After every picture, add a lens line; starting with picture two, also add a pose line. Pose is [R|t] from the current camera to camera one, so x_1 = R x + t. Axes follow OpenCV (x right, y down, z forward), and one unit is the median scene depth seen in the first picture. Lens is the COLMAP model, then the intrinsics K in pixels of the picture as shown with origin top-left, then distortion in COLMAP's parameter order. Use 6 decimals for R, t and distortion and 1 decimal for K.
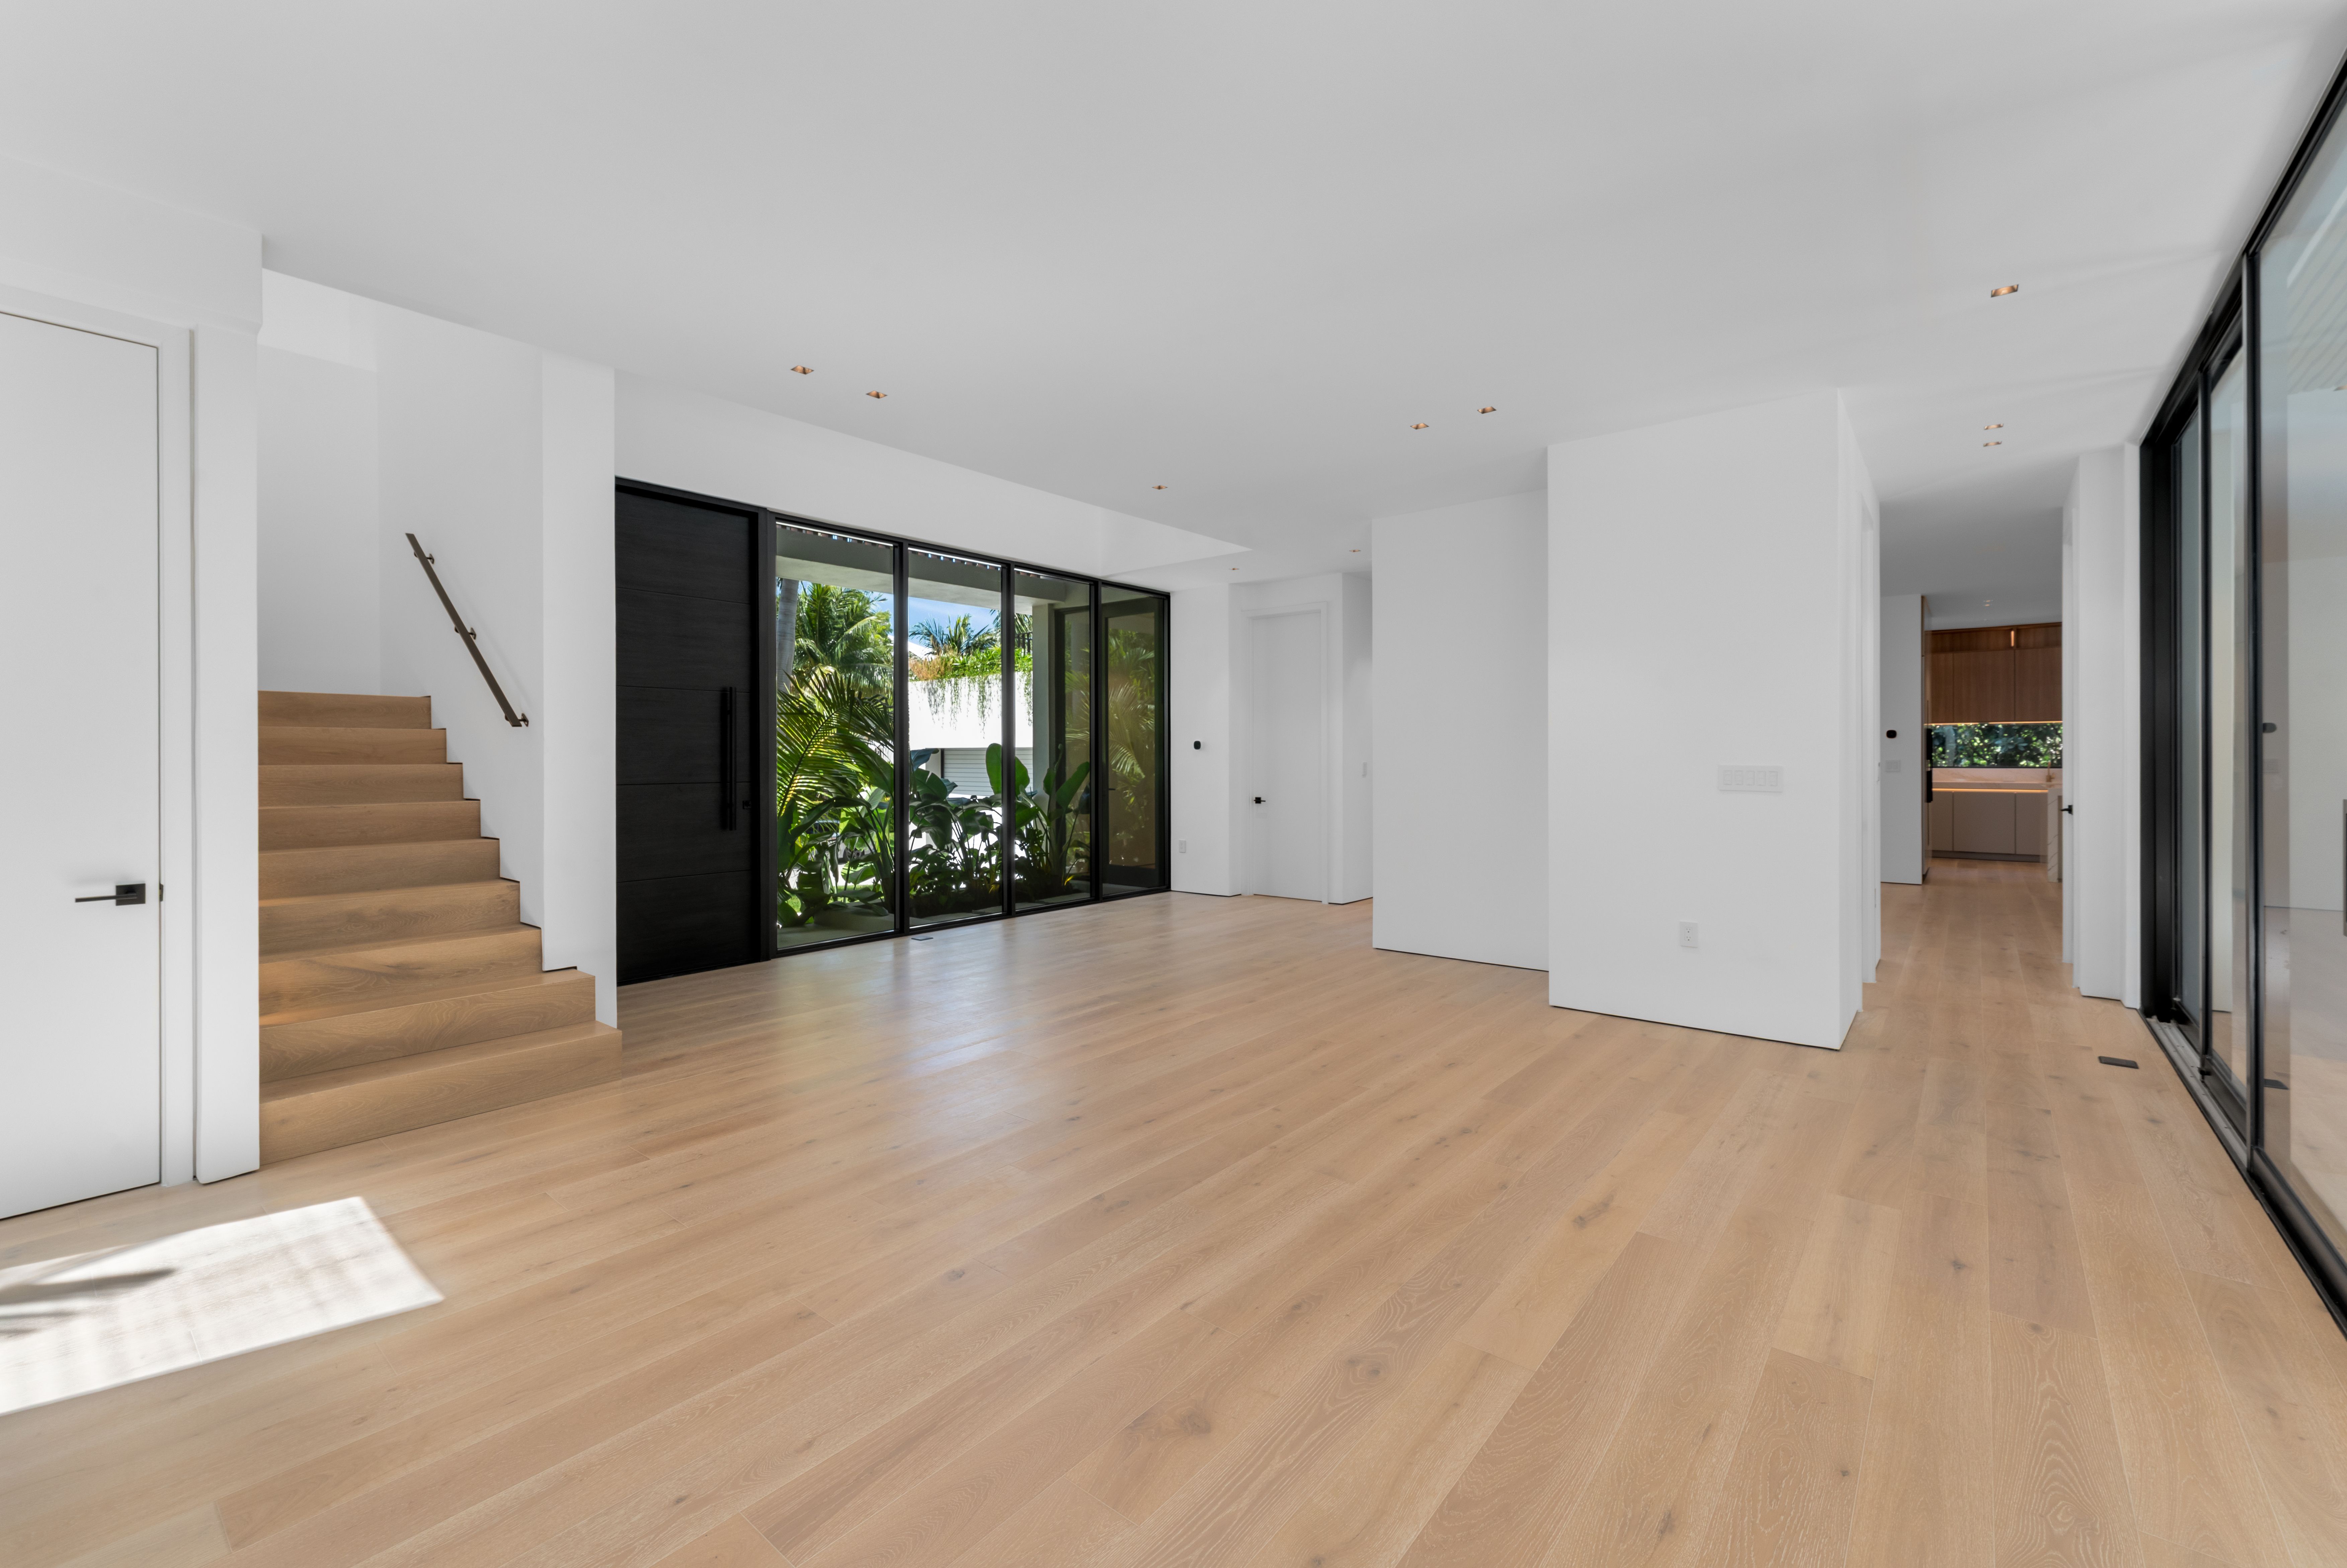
lens RADIAL K [[963.1, 0, 1173.5], [0, 963.1, 752.2], [0, 0, 1]] dist [-0.000484, -0.000048]
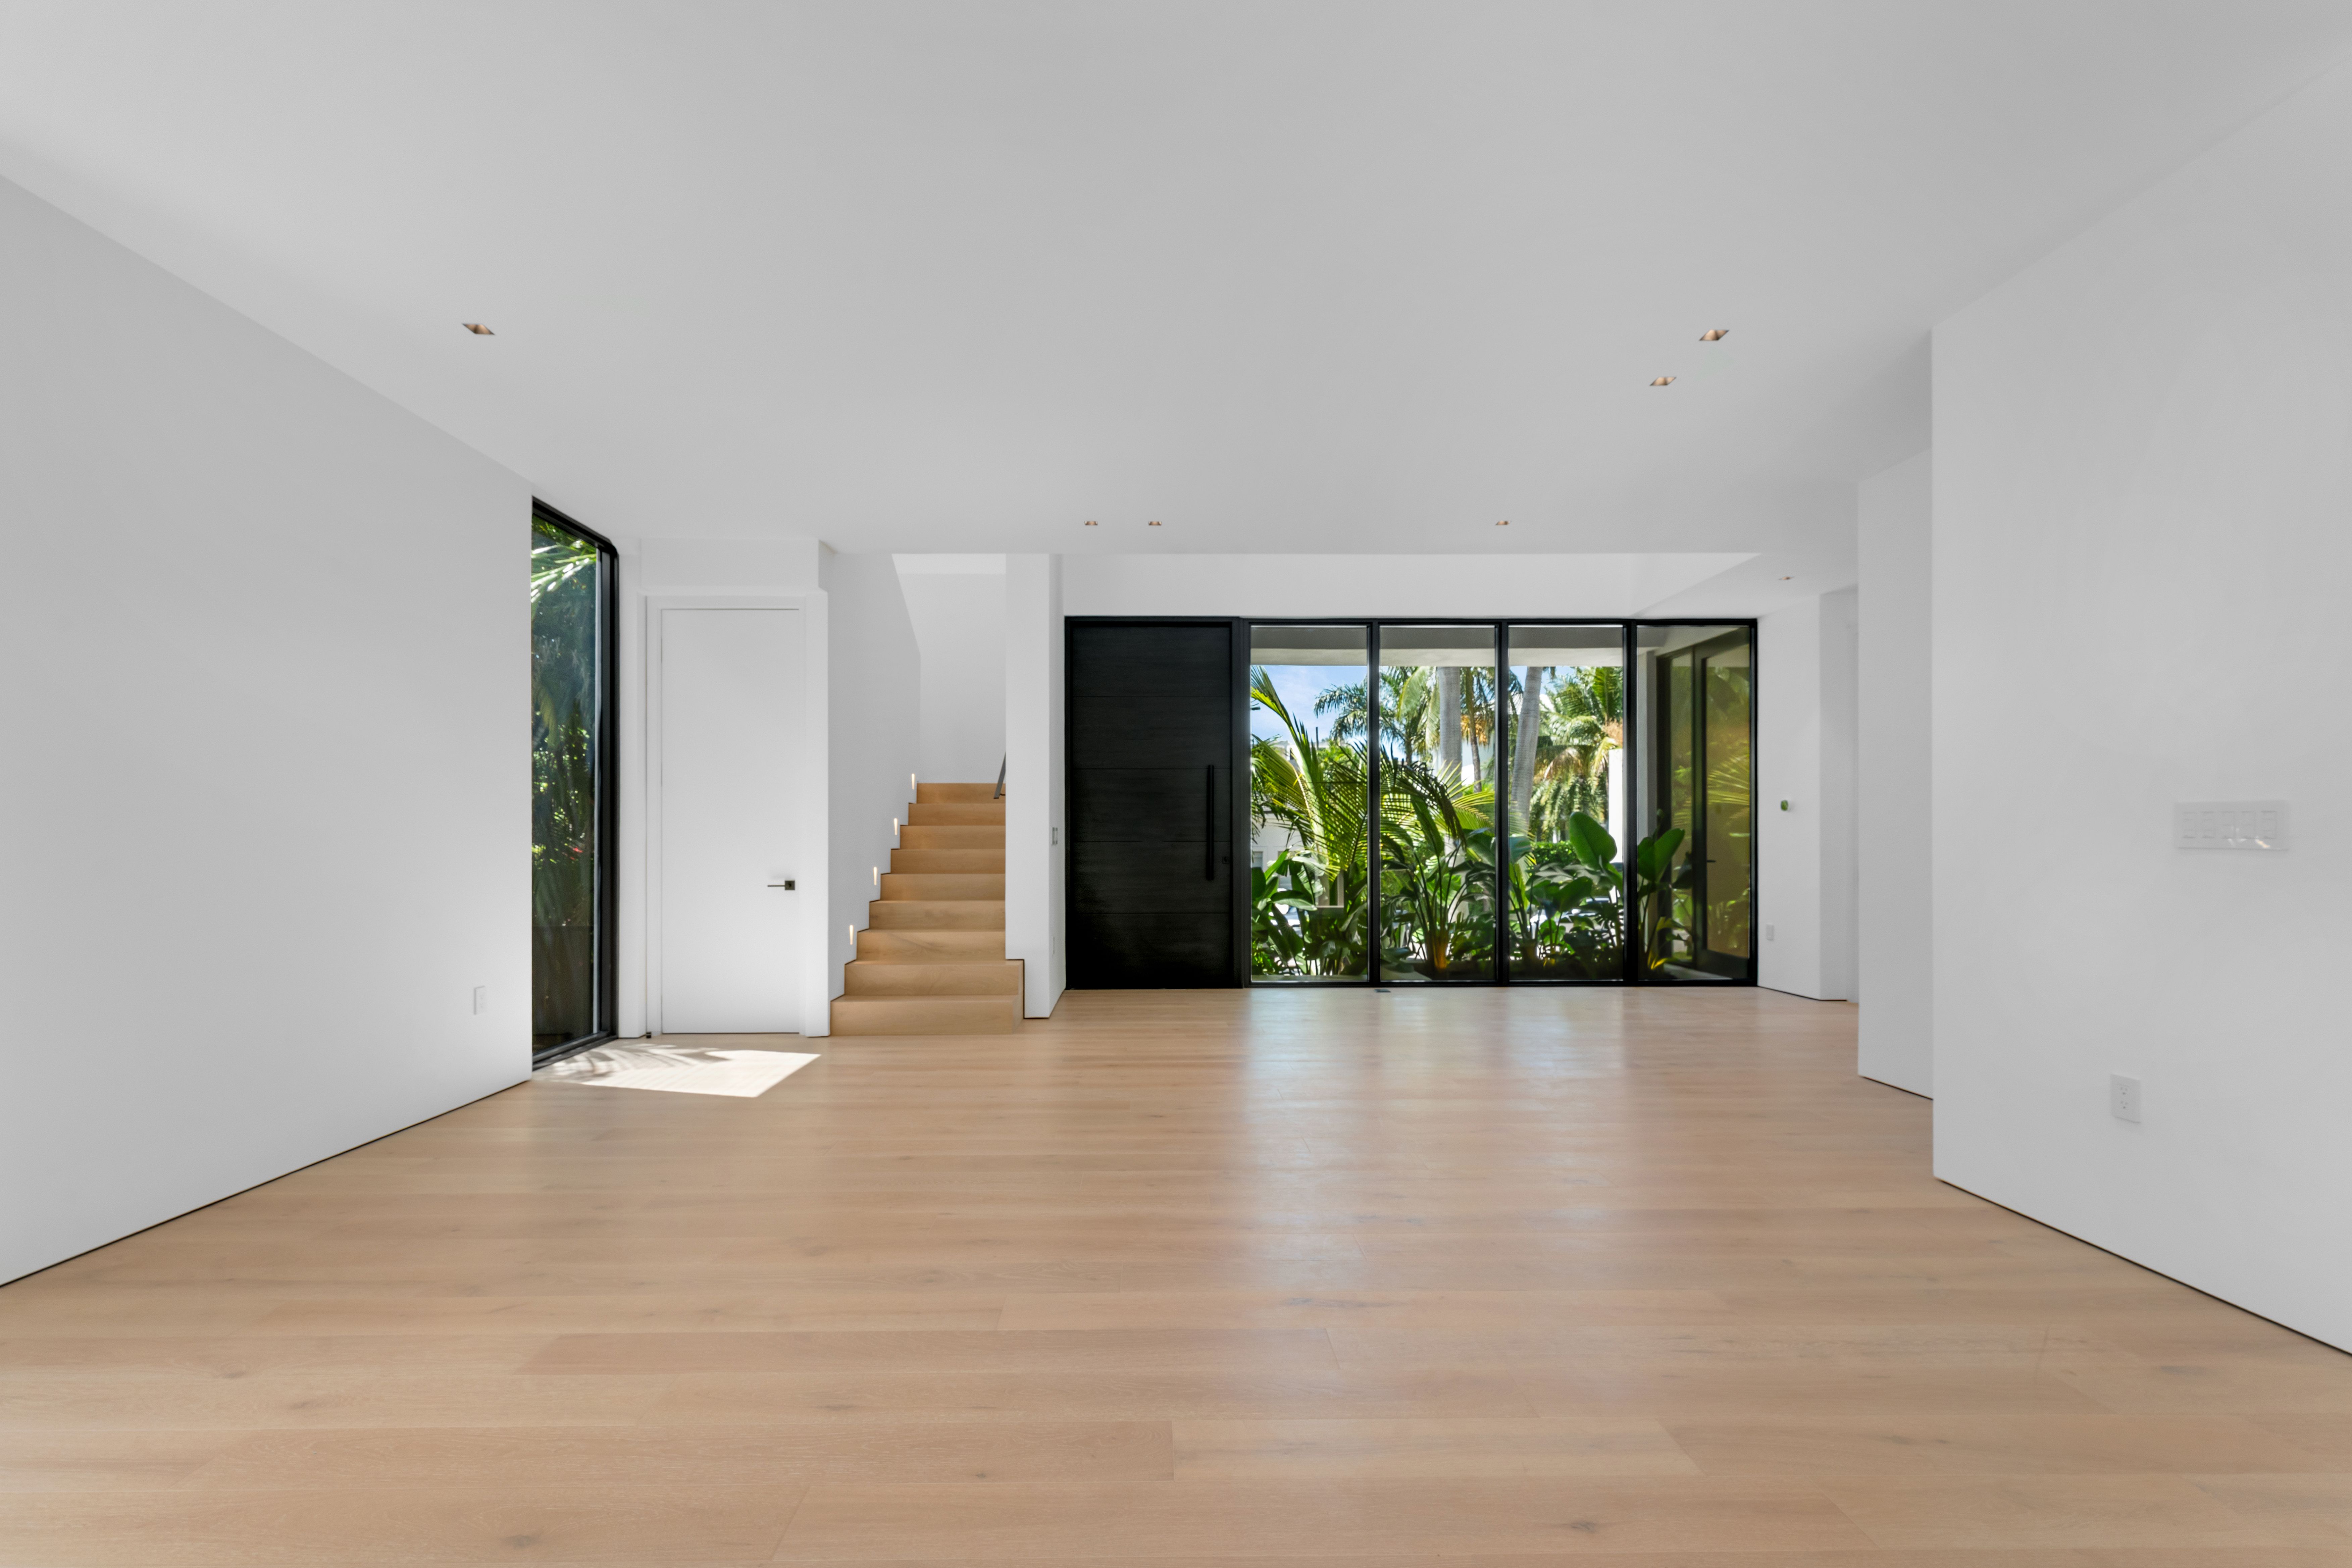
lens RADIAL K [[978.2, 0, 1172.8], [0, 978.2, 844.9], [0, 0, 1]] dist [0.000689, 0.000056]
pose [[0.648386, 0.005466, -0.761292, 0.626194], [0.002942, 0.999949, 0.009685, 0.031180], [0.761306, -0.008519, 0.648336, 0.193173]]
